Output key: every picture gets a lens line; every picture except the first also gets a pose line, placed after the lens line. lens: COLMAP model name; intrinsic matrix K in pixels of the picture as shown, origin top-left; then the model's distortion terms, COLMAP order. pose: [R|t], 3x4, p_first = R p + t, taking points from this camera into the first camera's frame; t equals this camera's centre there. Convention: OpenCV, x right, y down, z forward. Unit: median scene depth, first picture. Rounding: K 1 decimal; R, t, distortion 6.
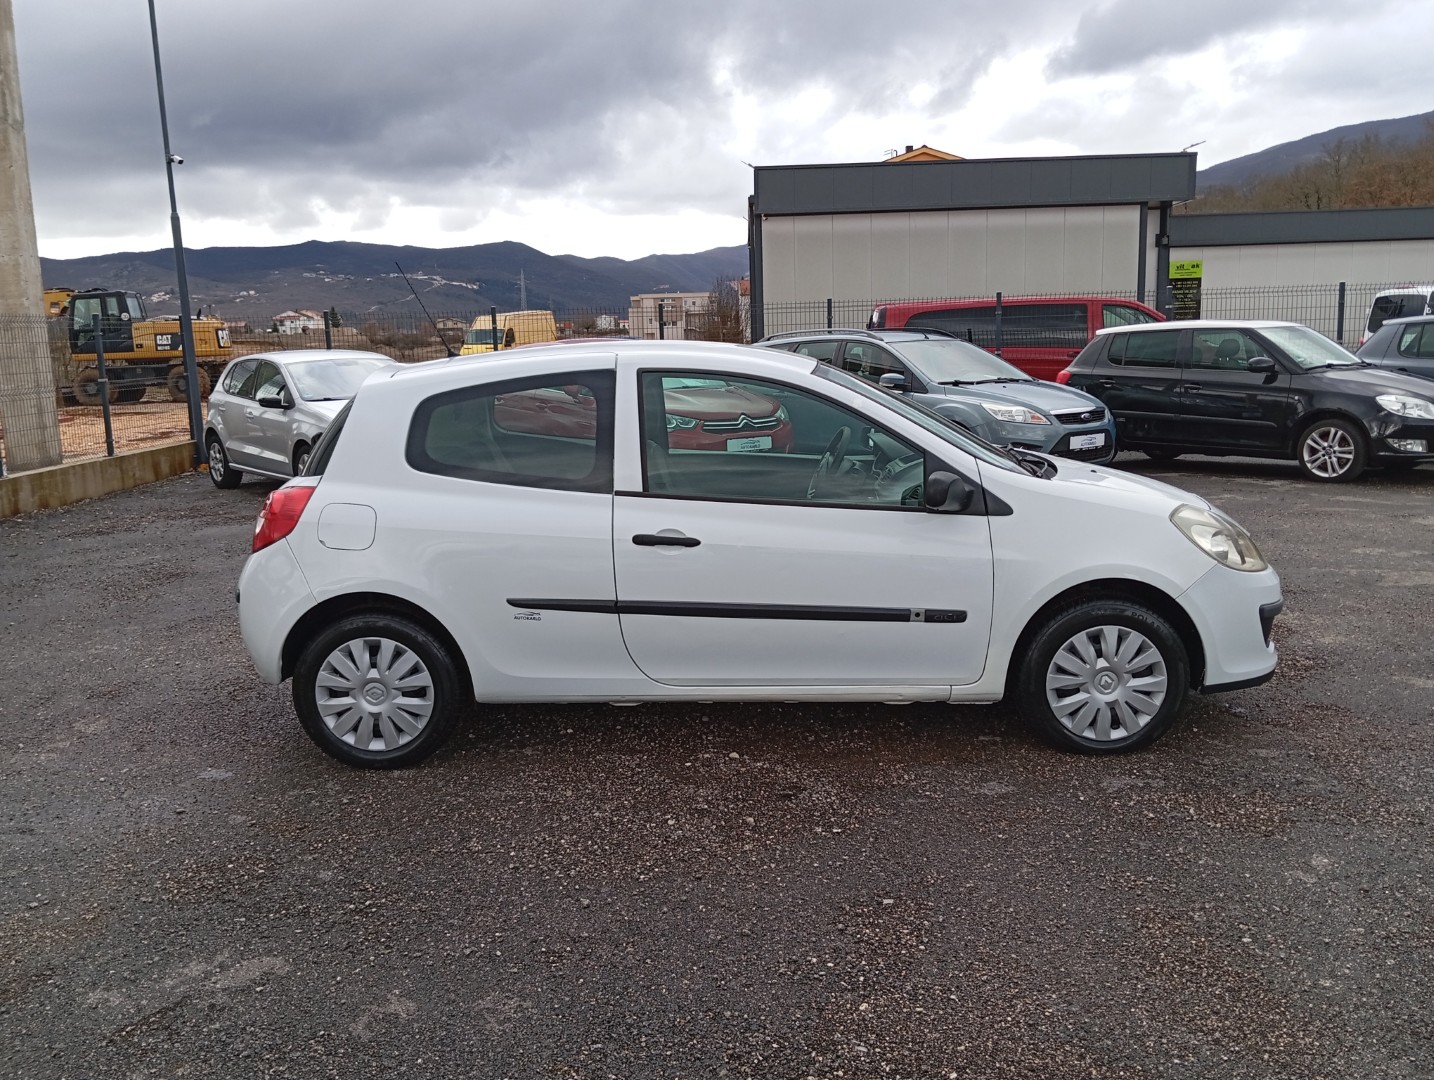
lens RADIAL K [[1244.0, 0, 714.6], [0, 1244.0, 539.6], [0, 0, 1]] dist [0.005113, -0.011961]
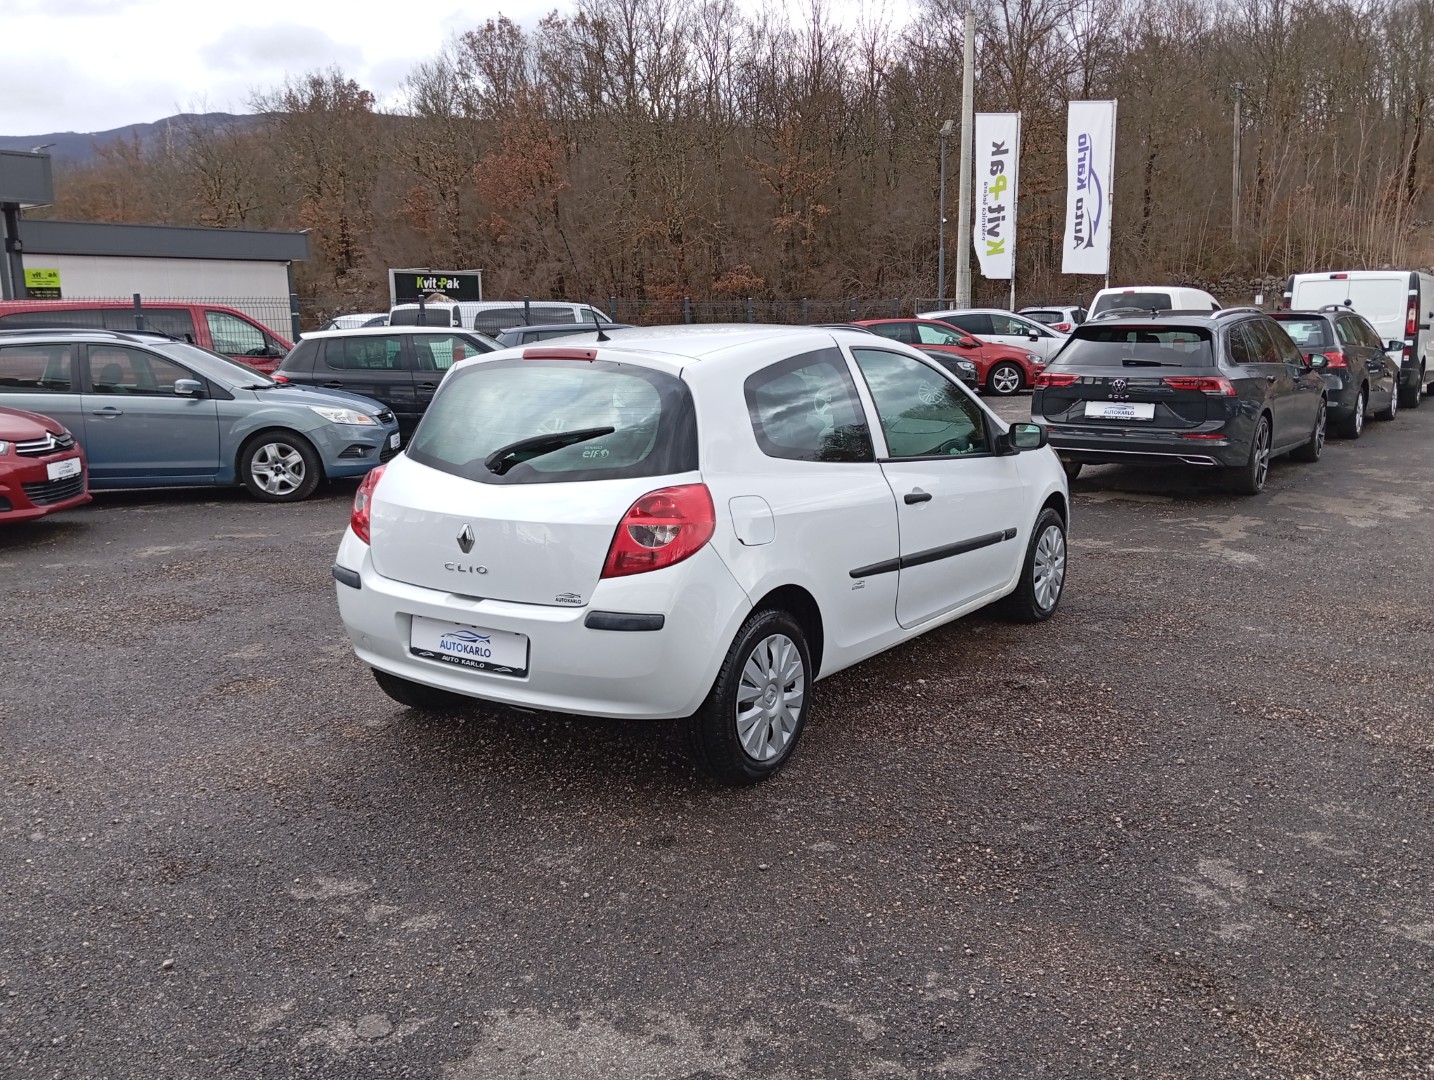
lens RADIAL K [[1244.0, 0, 714.5], [0, 1244.0, 540.9], [0, 0, 1]] dist [0.005113, -0.011961]
pose [[0.550046, -0.127039, 0.825415, -1.021394], [0.137753, 0.988626, 0.060363, -0.051689], [-0.823695, 0.080501, 0.561290, 0.491852]]
